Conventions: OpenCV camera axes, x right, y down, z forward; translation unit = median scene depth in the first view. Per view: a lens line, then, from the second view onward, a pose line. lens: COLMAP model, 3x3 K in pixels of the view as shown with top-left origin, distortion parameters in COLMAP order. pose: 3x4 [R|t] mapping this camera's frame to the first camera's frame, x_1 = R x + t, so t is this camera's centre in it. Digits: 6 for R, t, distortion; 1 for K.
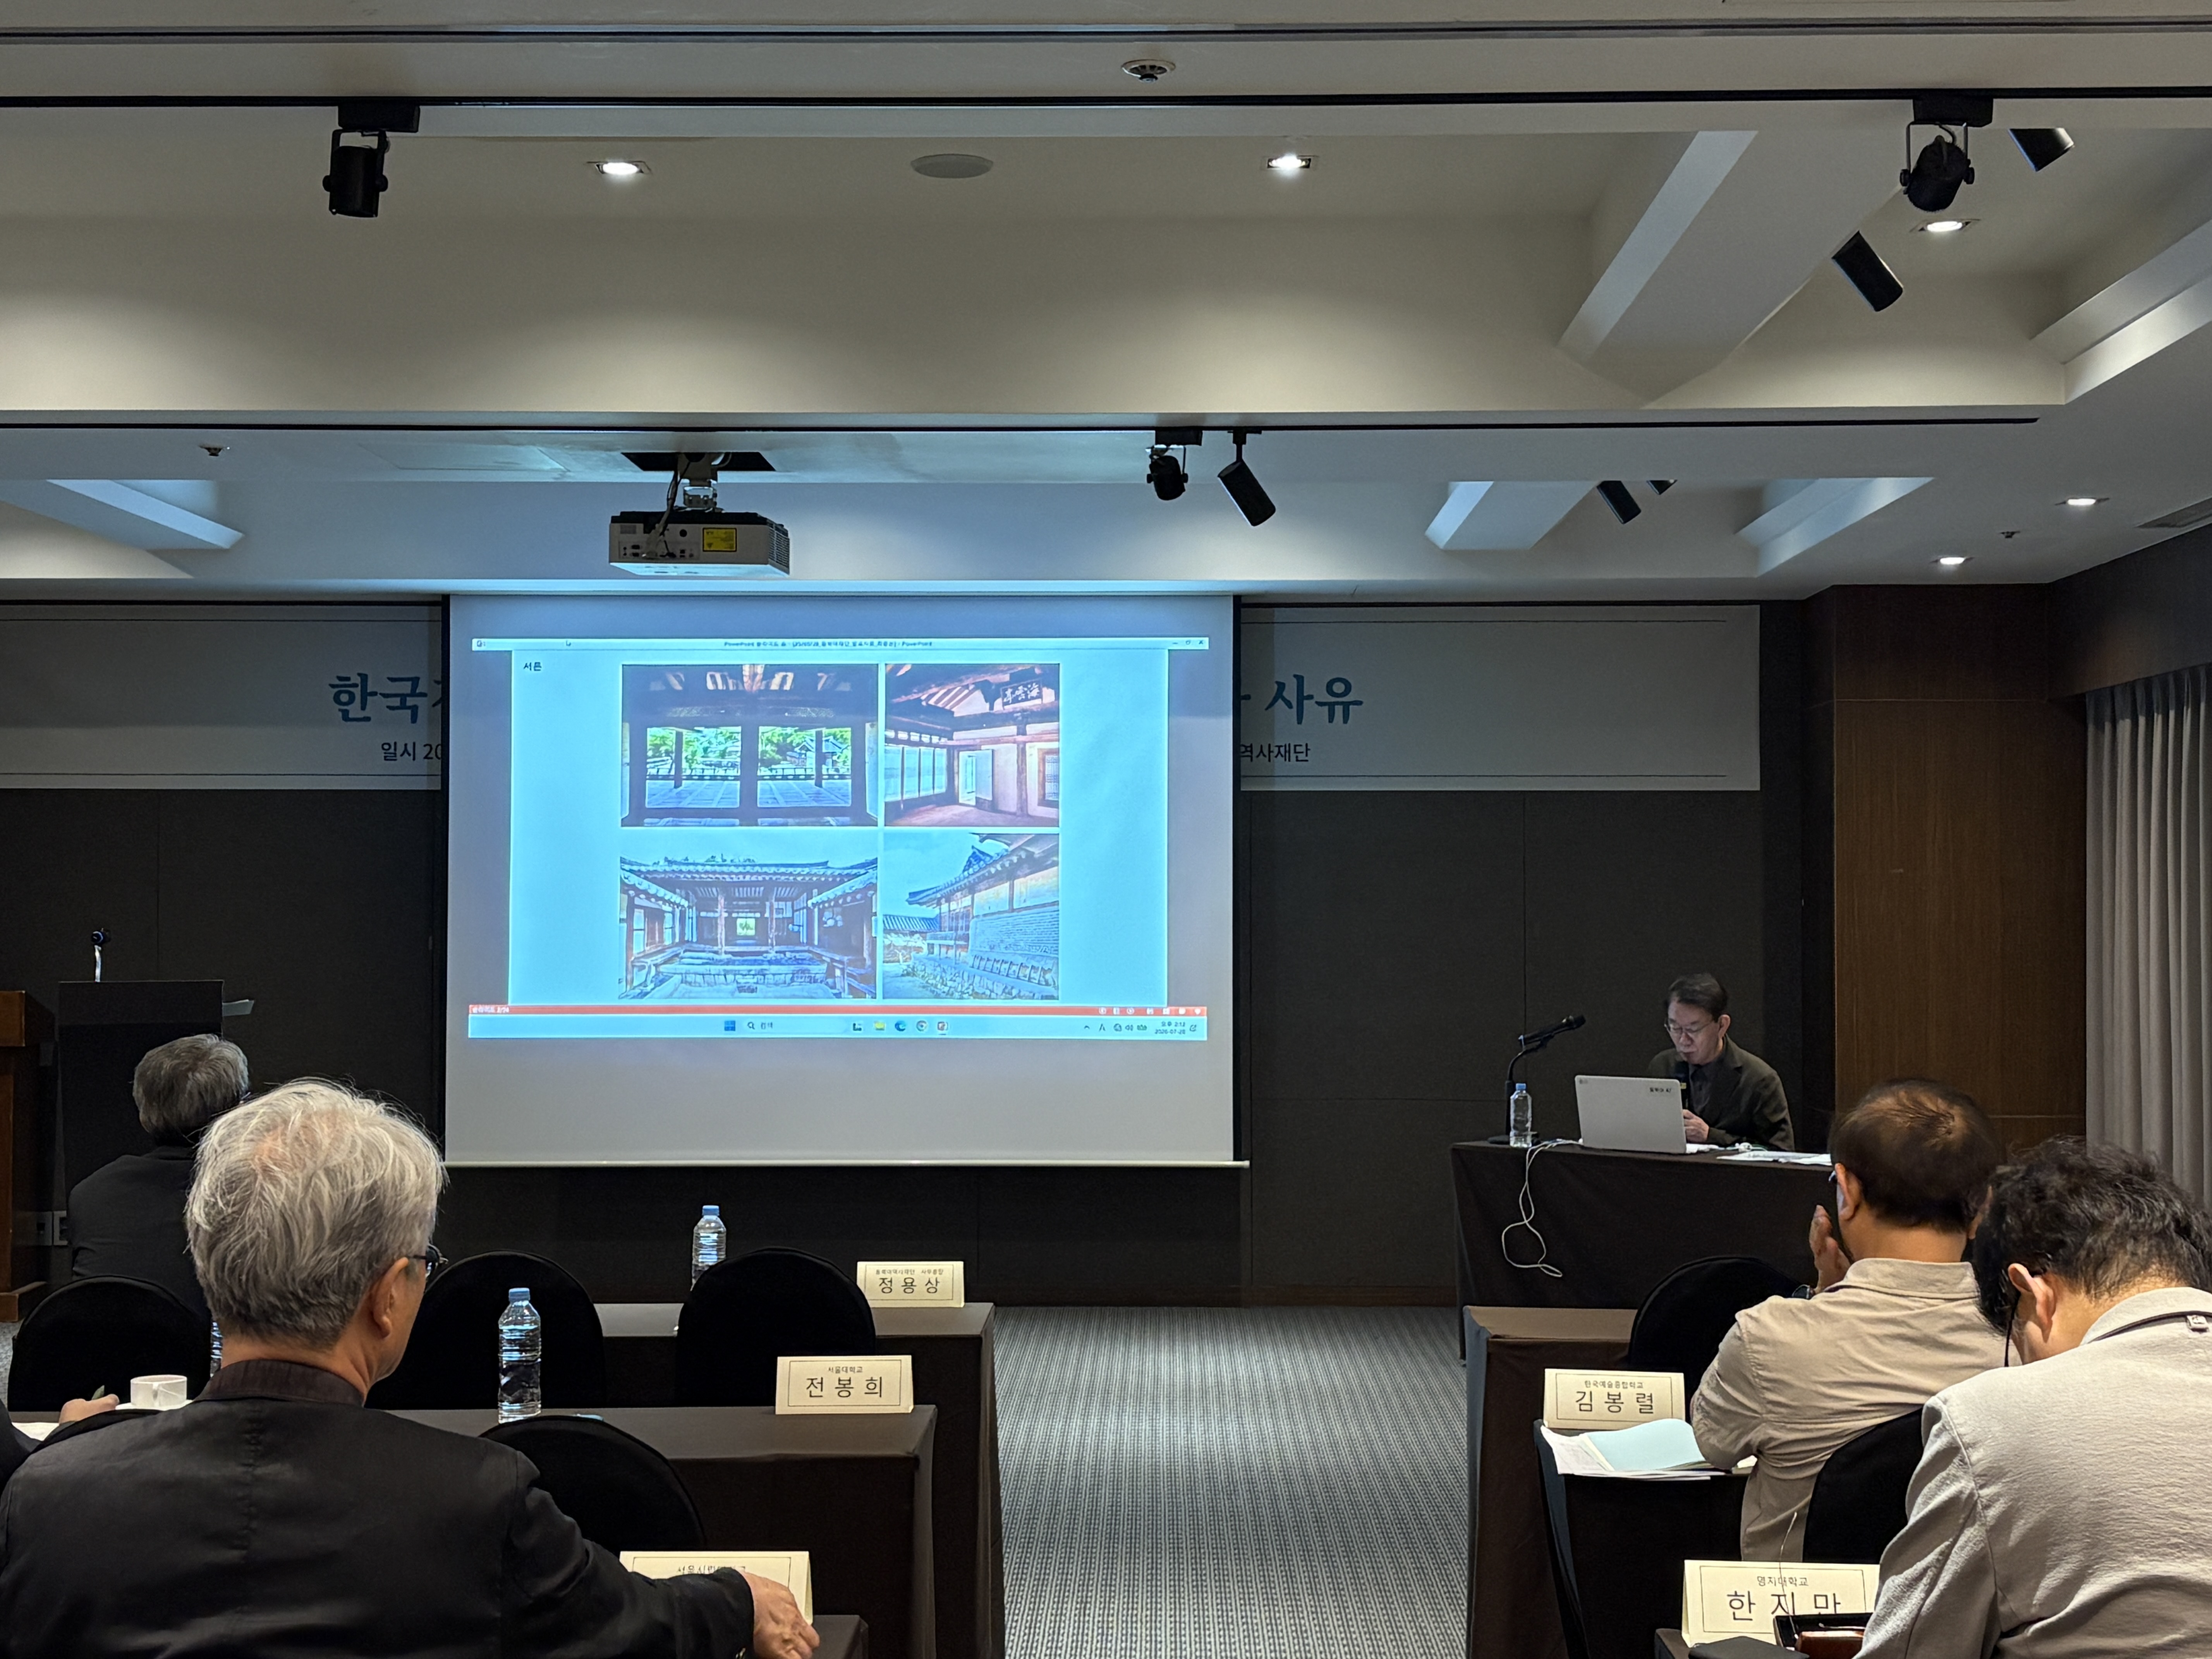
lens RADIAL K [[3155.8, 0, 1106.0], [0, 3155.8, 829.5], [0, 0, 1]] dist [0.163019, -0.022134]
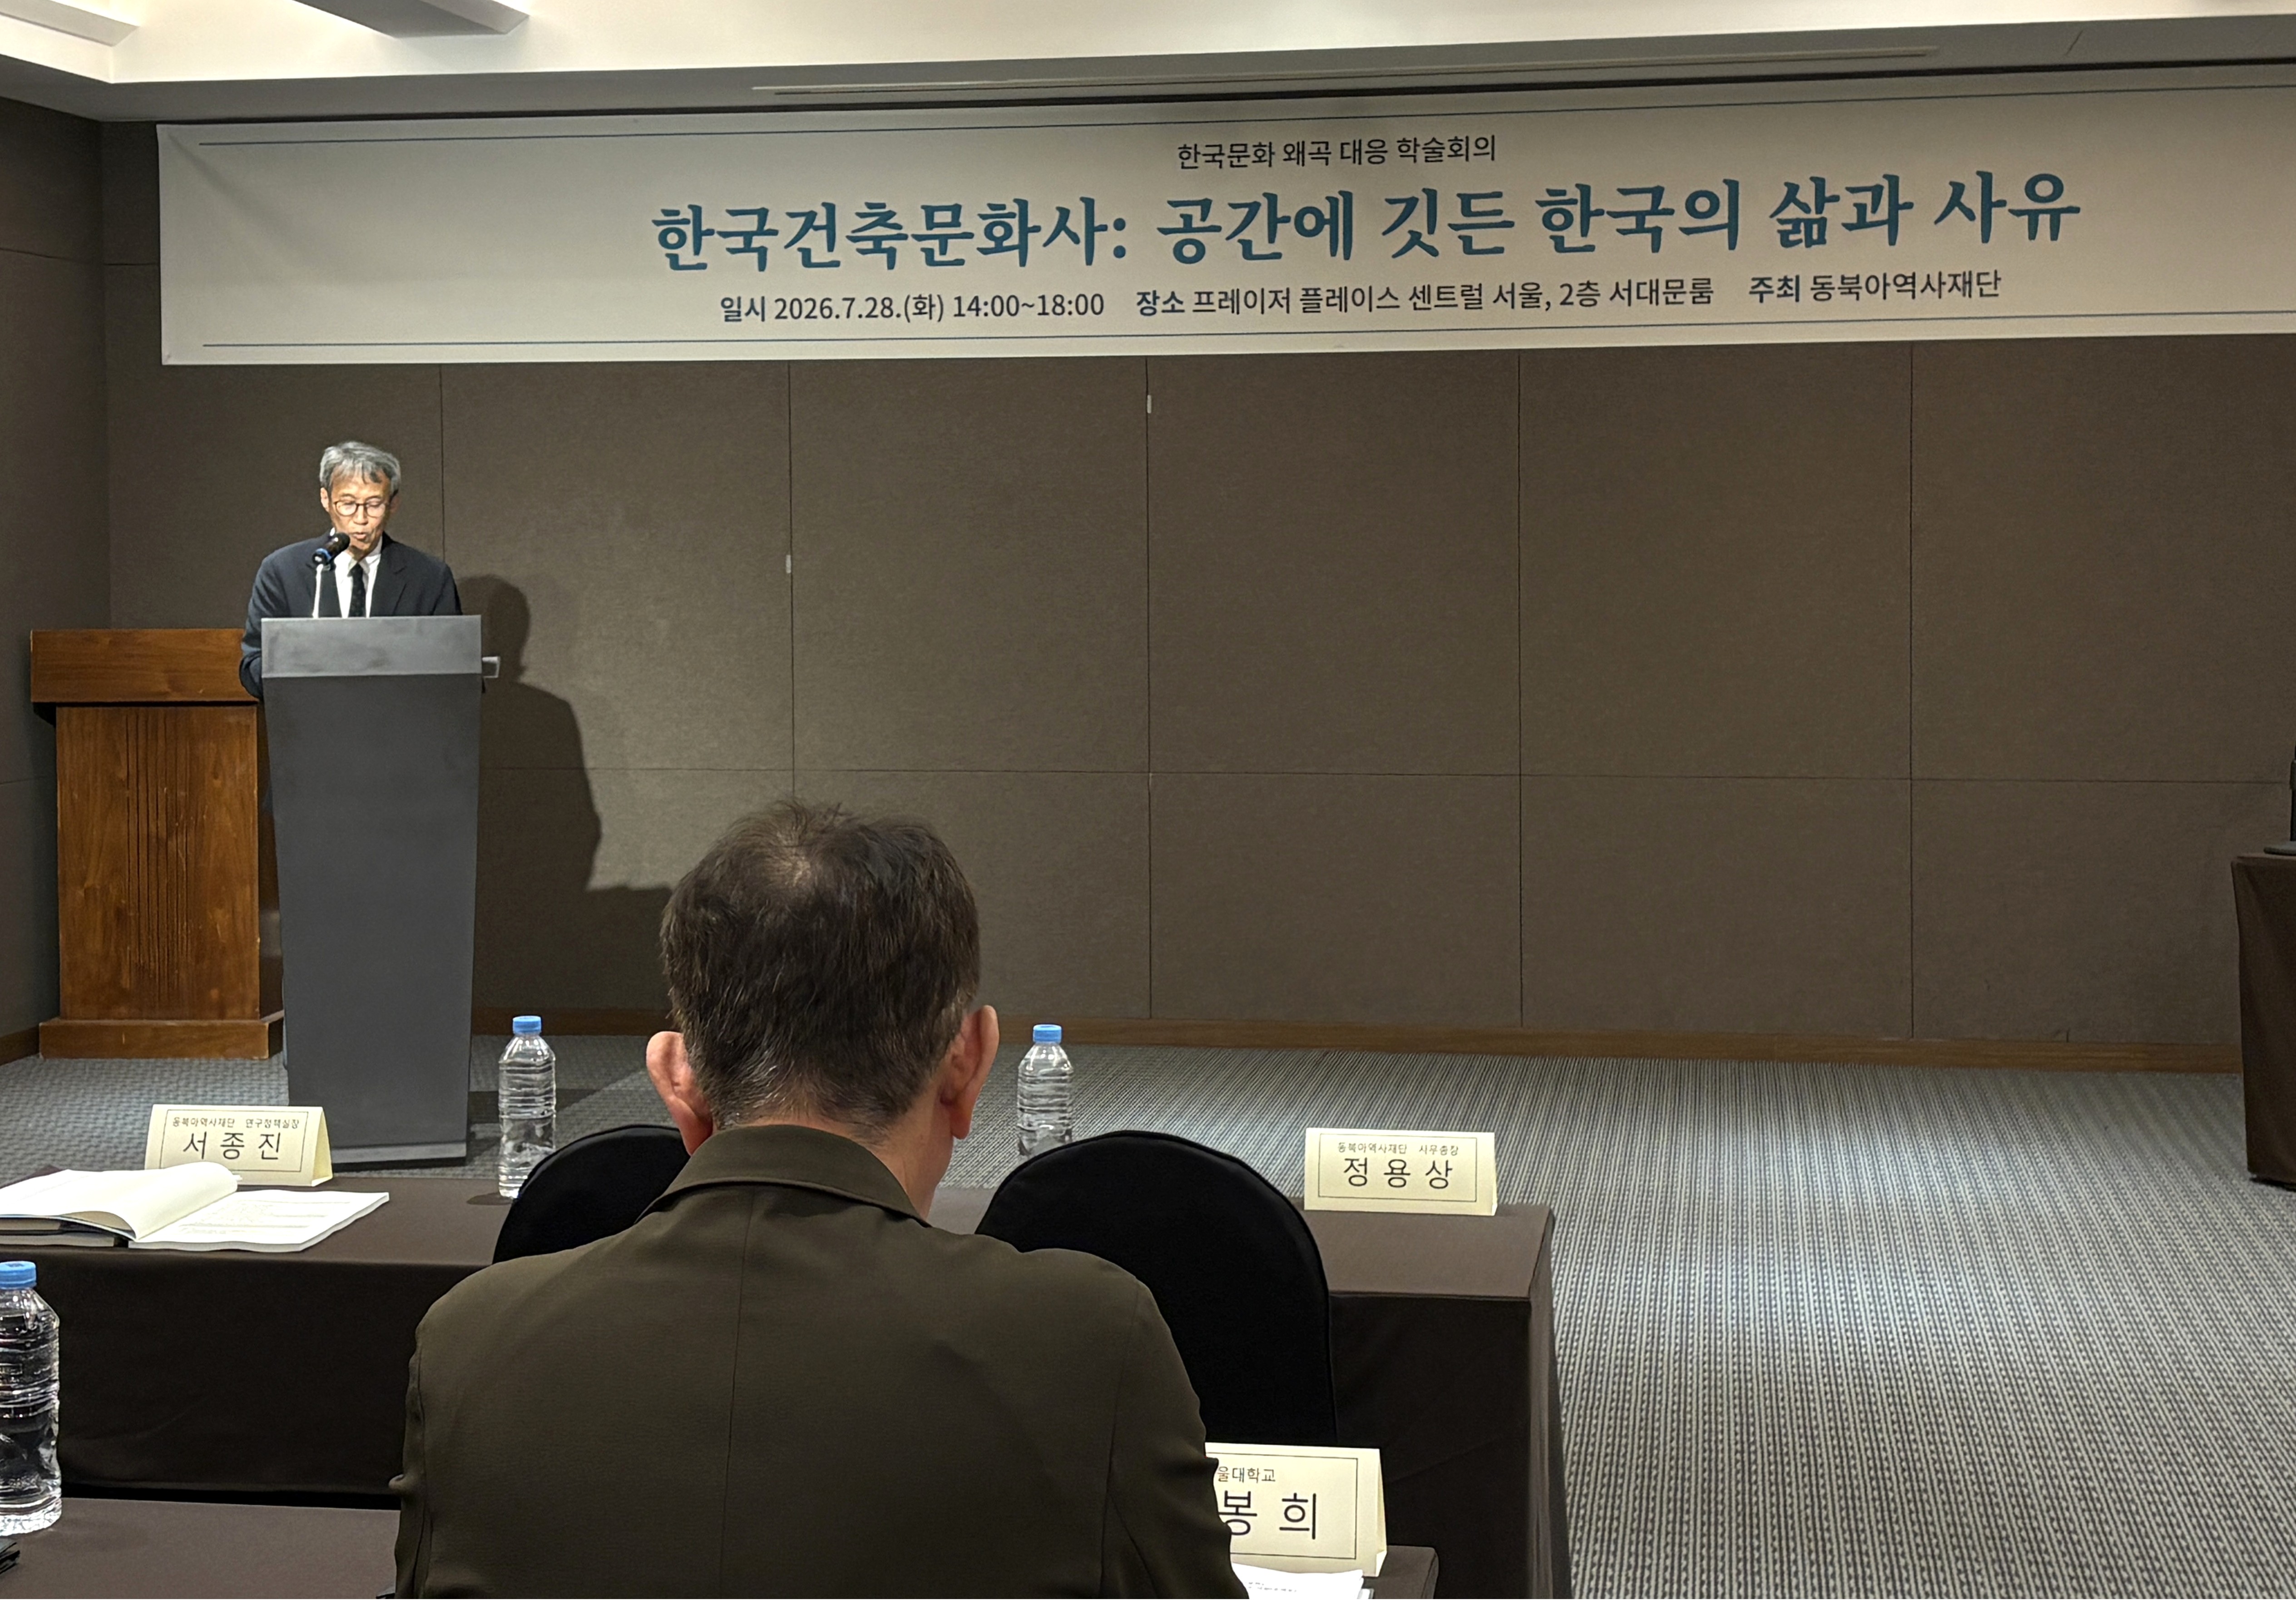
lens RADIAL K [[3319.4, 0, 1145.1], [0, 3319.4, 637.9], [0, 0, 1]] dist [0.257612, -0.781079]
pose [[0.988328, -0.002747, -0.152317, -0.010891], [0.011839, 0.998199, 0.058812, 0.009403], [0.151881, -0.059929, 0.986580, 0.285463]]
